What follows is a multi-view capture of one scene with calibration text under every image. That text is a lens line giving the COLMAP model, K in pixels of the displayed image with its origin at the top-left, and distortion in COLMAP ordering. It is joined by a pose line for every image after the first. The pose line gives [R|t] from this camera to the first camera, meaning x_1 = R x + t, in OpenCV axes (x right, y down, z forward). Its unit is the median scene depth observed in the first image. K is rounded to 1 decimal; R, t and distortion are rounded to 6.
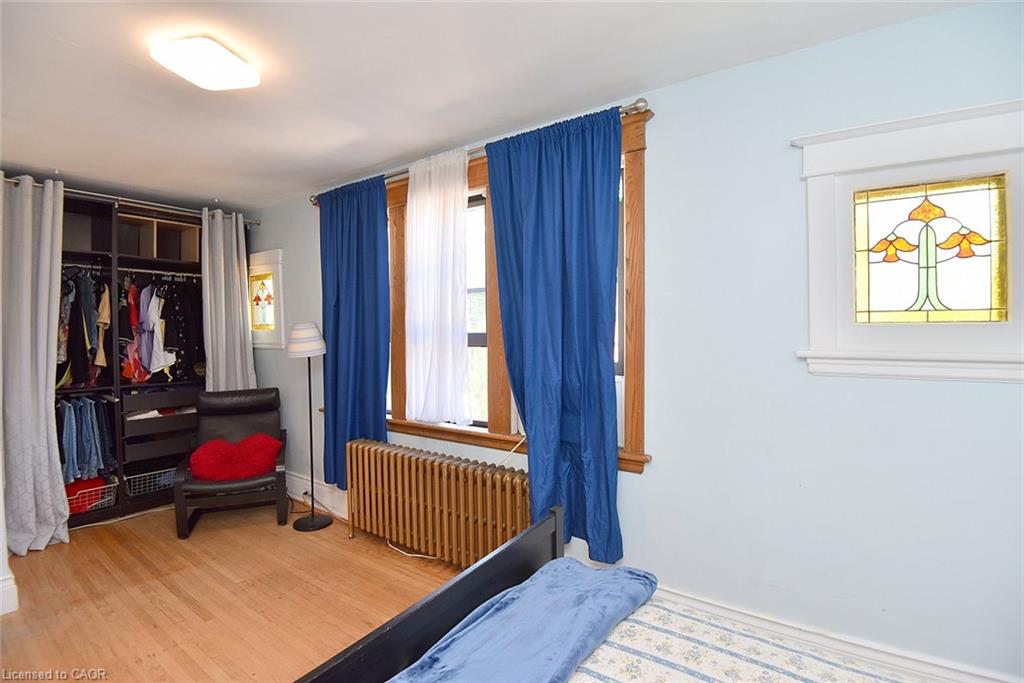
lens RADIAL K [[477.9, 0, 516.7], [0, 477.9, 336.3], [0, 0, 1]] dist [-0.033234, -0.000677]
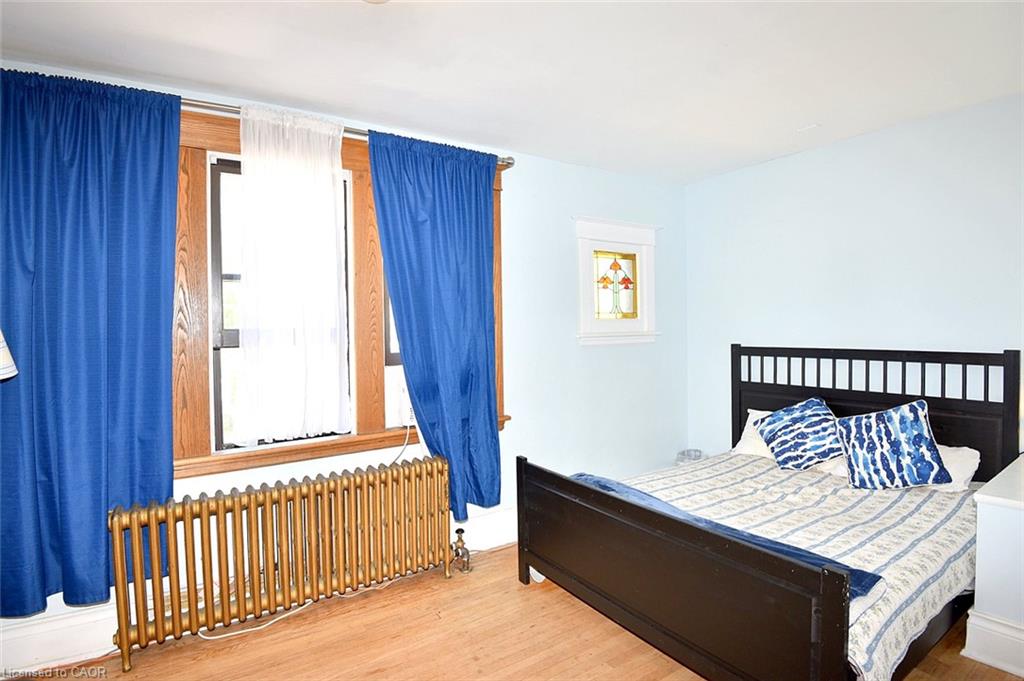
lens RADIAL K [[477.9, 0, 516.7], [0, 477.9, 335.3], [0, 0, 1]] dist [-0.033234, -0.000677]
pose [[0.392440, -0.028371, 0.919340, -0.993744], [0.025748, 0.999471, 0.019853, -0.006358], [-0.919417, 0.015880, 0.392963, 0.434394]]
